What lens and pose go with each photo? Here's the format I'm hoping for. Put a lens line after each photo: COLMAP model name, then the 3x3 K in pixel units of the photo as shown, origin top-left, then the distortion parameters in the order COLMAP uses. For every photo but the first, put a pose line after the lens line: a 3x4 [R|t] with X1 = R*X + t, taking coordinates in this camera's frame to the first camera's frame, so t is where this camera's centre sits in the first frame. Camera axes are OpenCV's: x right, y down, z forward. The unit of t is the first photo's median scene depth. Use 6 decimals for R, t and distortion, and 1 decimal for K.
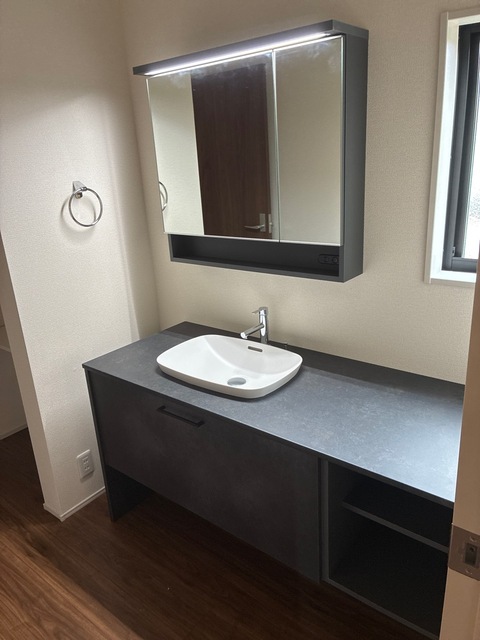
lens RADIAL K [[475.1, 0, 242.6], [0, 475.1, 316.4], [0, 0, 1]] dist [0.059831, -0.098423]
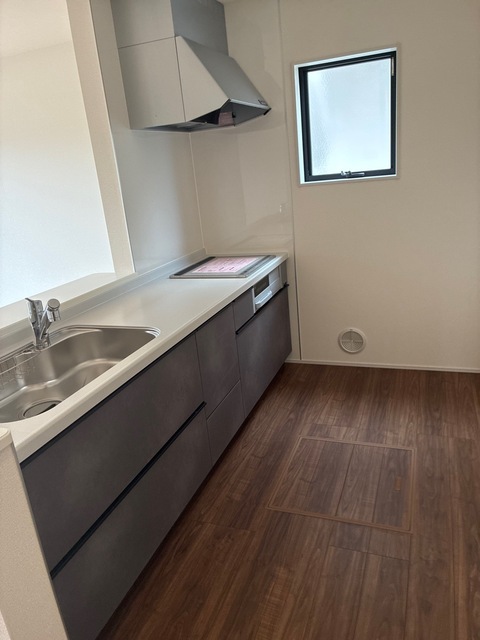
lens RADIAL K [[485.3, 0, 240.0], [0, 485.3, 320.0], [0, 0, 1]] dist [0.003678, -0.000381]
pose [[-0.290556, -0.217773, 0.931747, -1.356250], [0.405008, 0.854238, 0.325955, -0.244293], [-0.866917, 0.472073, -0.160004, 0.998603]]
